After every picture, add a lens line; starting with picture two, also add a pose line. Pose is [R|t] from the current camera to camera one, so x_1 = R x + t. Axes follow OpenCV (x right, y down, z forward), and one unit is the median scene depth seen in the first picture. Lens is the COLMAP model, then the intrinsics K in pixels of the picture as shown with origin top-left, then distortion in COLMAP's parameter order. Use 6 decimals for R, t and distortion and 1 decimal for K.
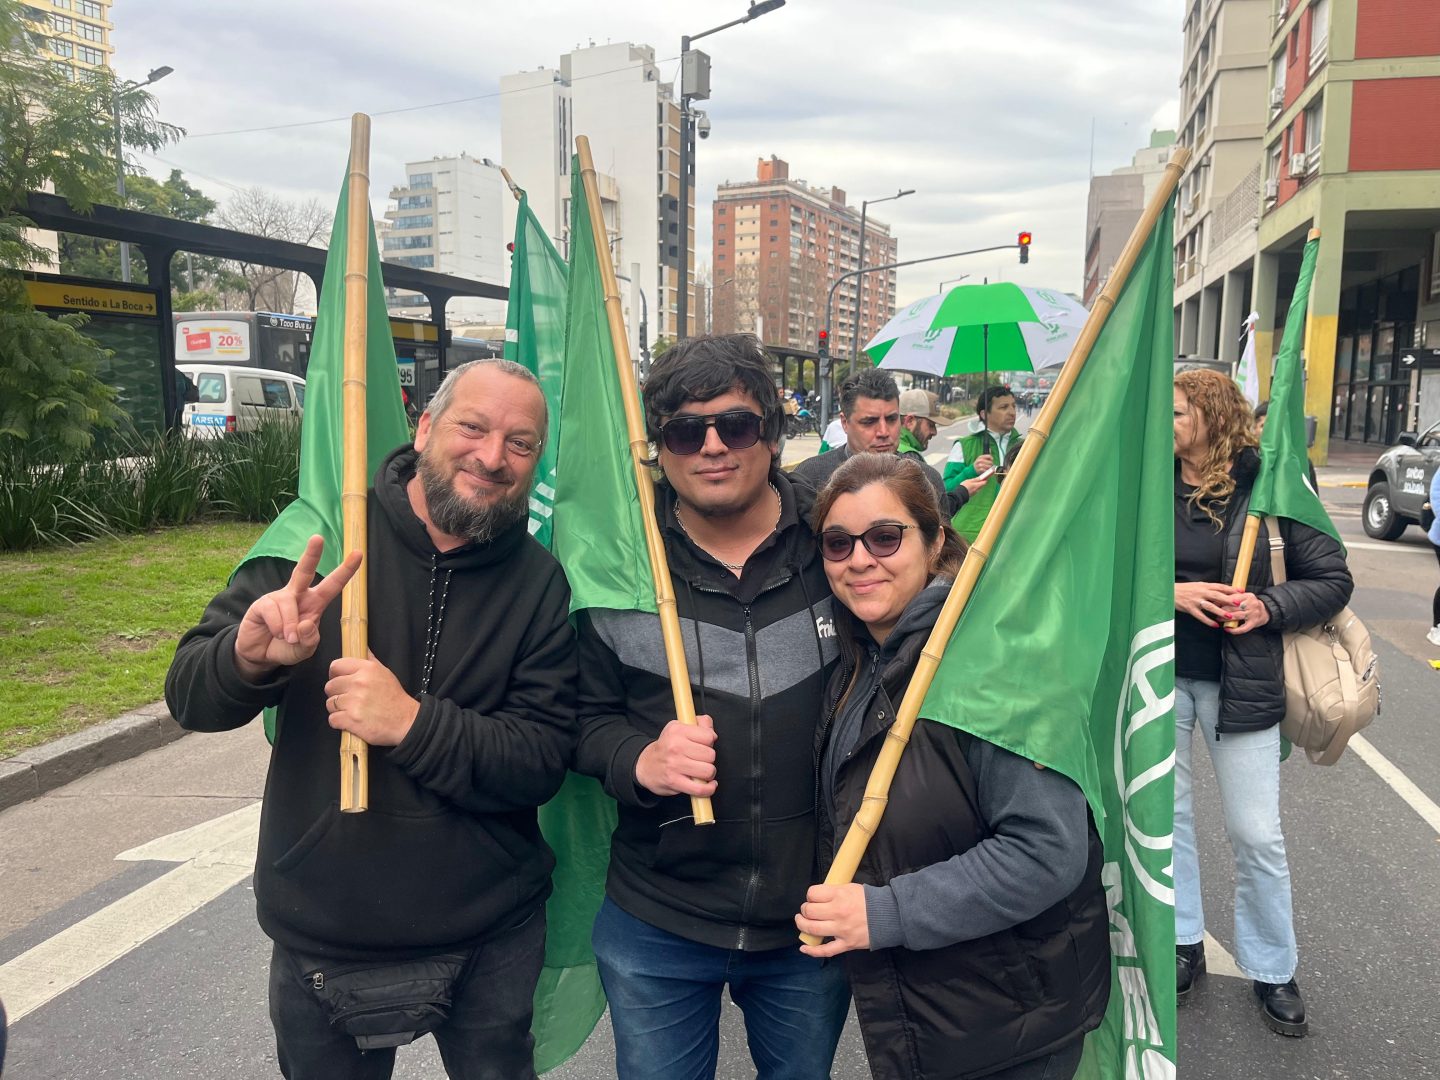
lens RADIAL K [[1056.4, 0, 705.0], [0, 1056.4, 555.1], [0, 0, 1]] dist [0.026901, -0.053309]
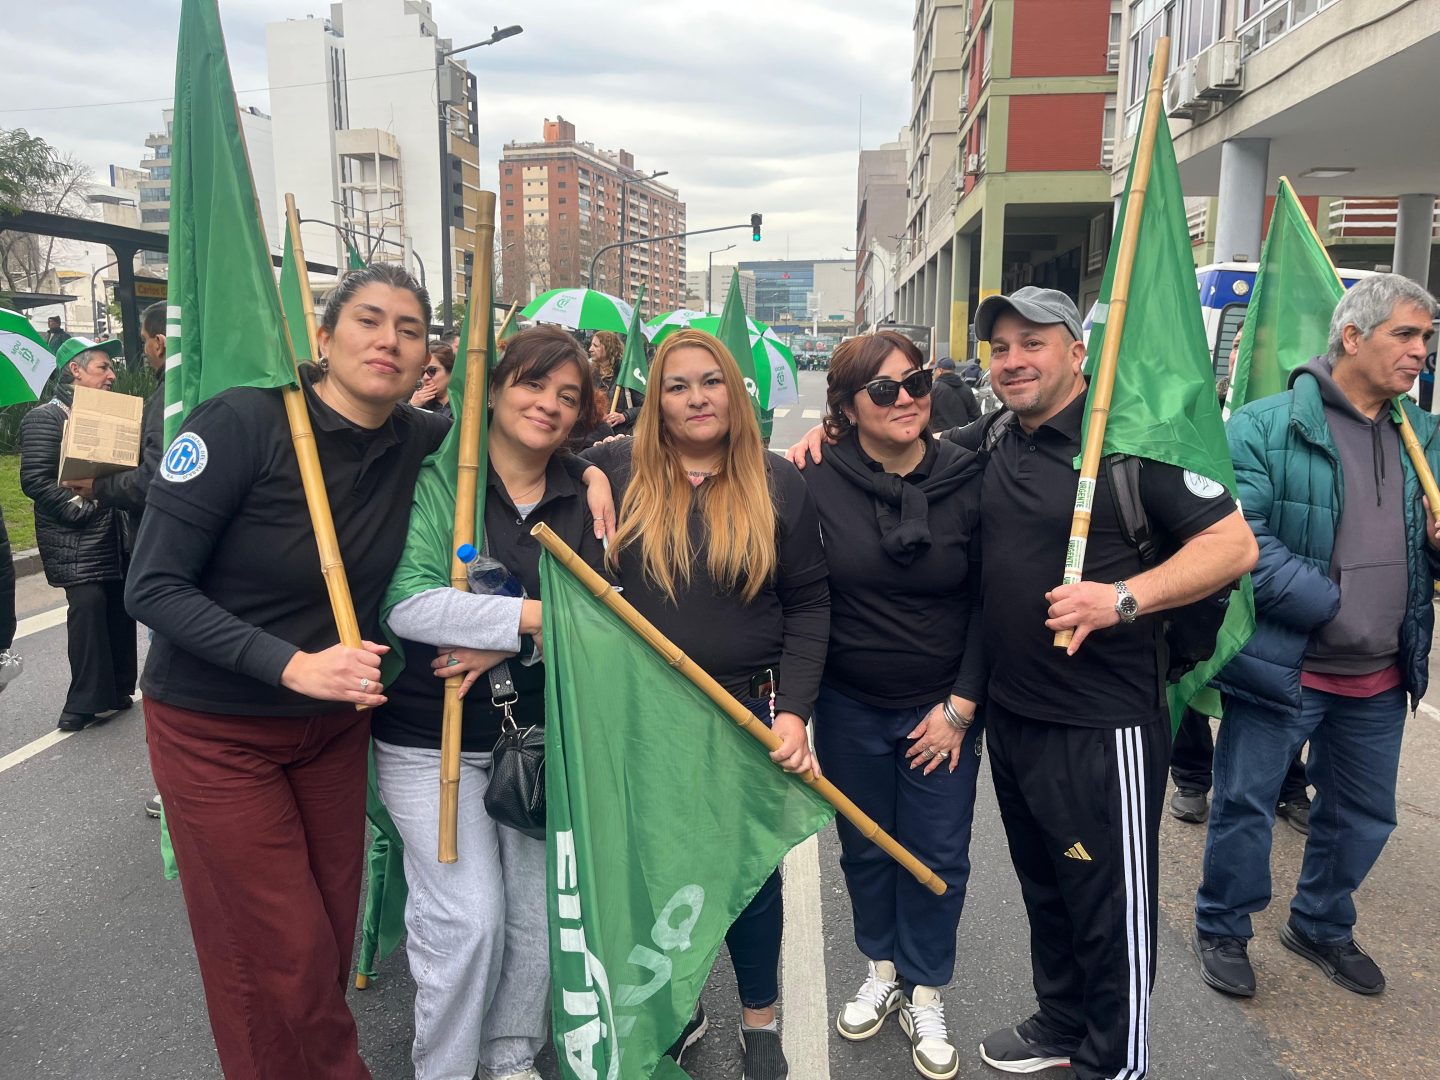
lens RADIAL K [[1056.4, 0, 692.4], [0, 1056.4, 531.3], [0, 0, 1]] dist [0.026901, -0.053309]
pose [[0.983871, -0.029746, 0.176391, 0.011821], [0.027627, 0.999514, 0.014458, 0.015831], [-0.176735, -0.009352, 0.984214, -0.087435]]
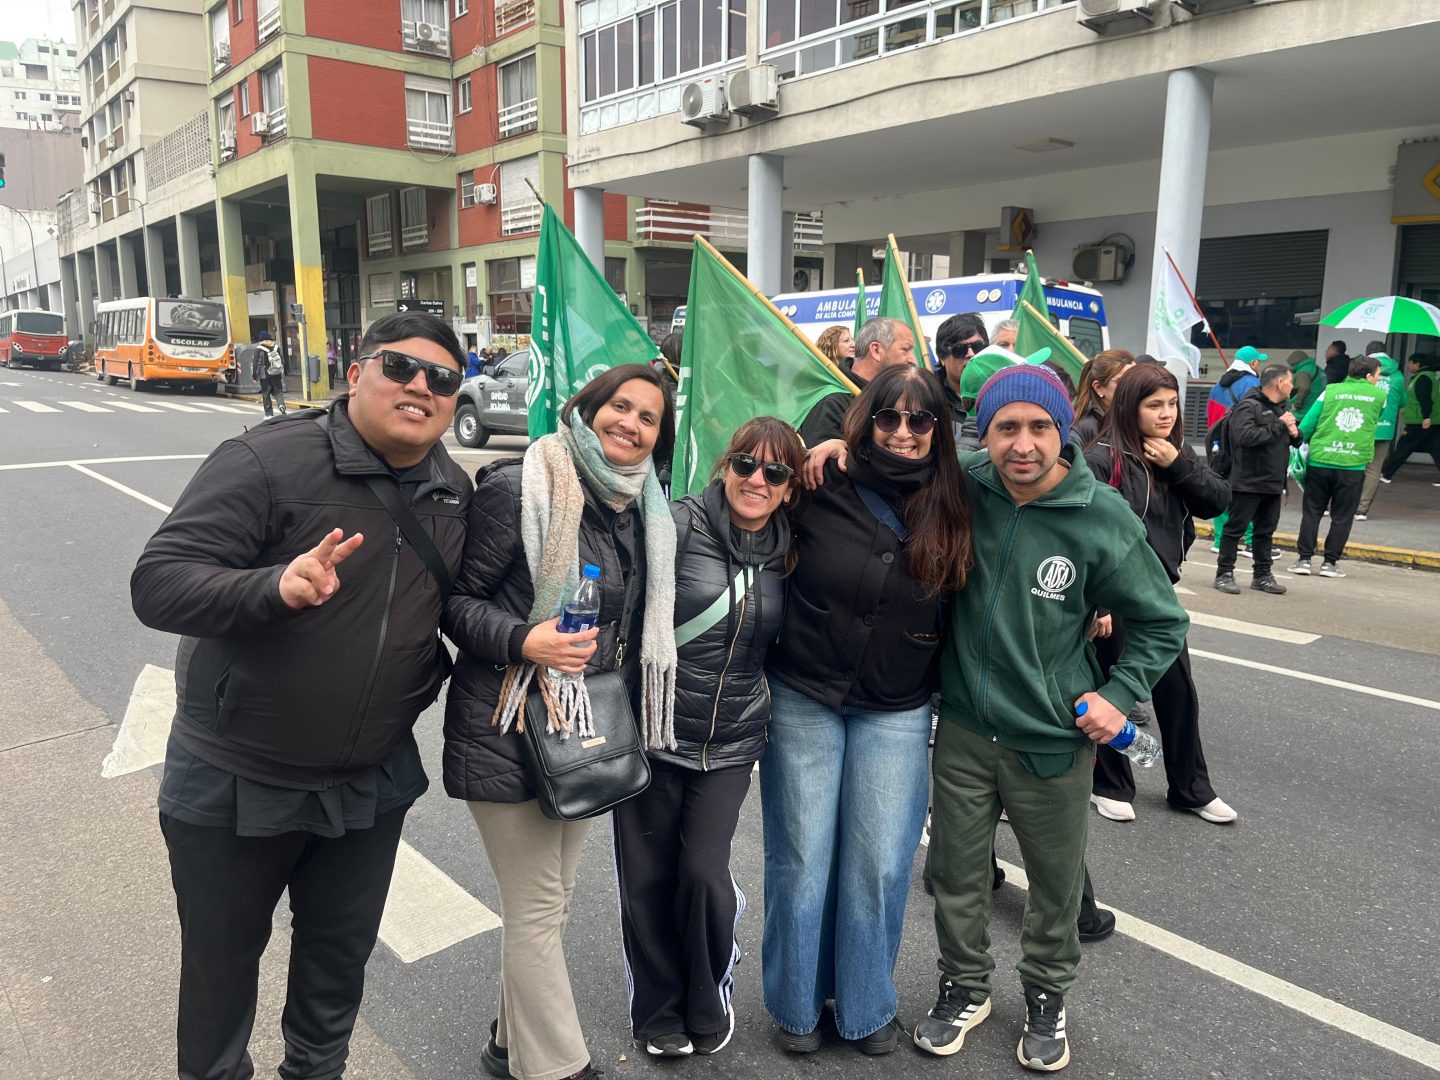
lens RADIAL K [[1056.4, 0, 713.9], [0, 1056.4, 563.7], [0, 0, 1]] dist [0.026901, -0.053309]
pose [[0.570967, -0.162694, 0.804691, -0.080125], [0.112517, 0.986426, 0.119602, 0.001168], [-0.813226, 0.022252, 0.581523, -0.004381]]
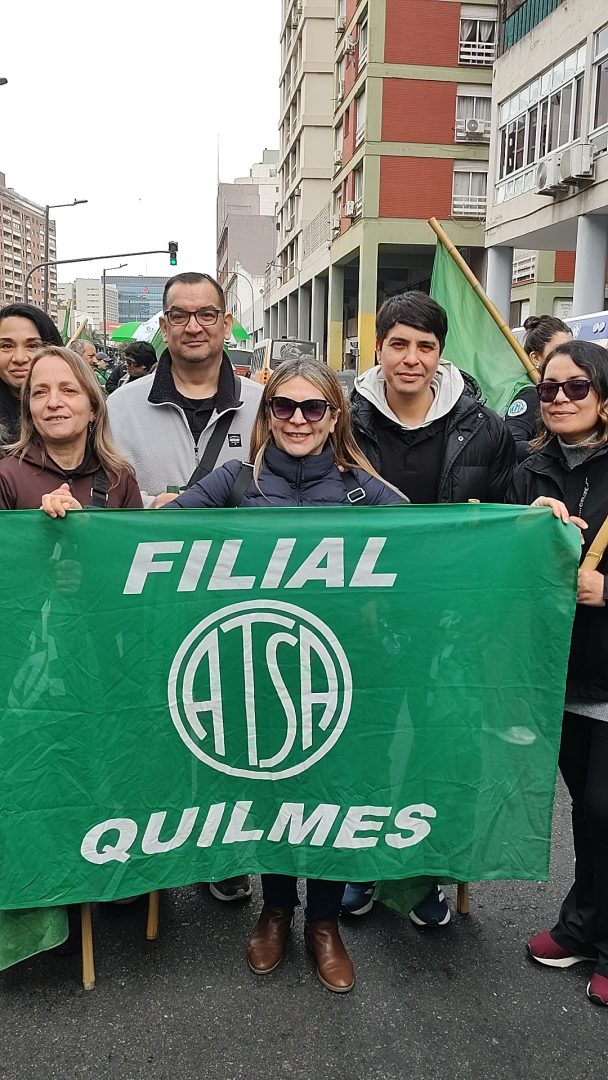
lens RADIAL K [[943.7, 0, 279.8], [0, 943.7, 543.1], [0, 0, 1]] dist [-0.008096, -0.009015]
pose [[0.920724, -0.056747, 0.386066, -0.037745], [0.042292, 0.998053, 0.045838, 0.019122], [-0.387916, -0.025877, 0.921332, -0.112298]]
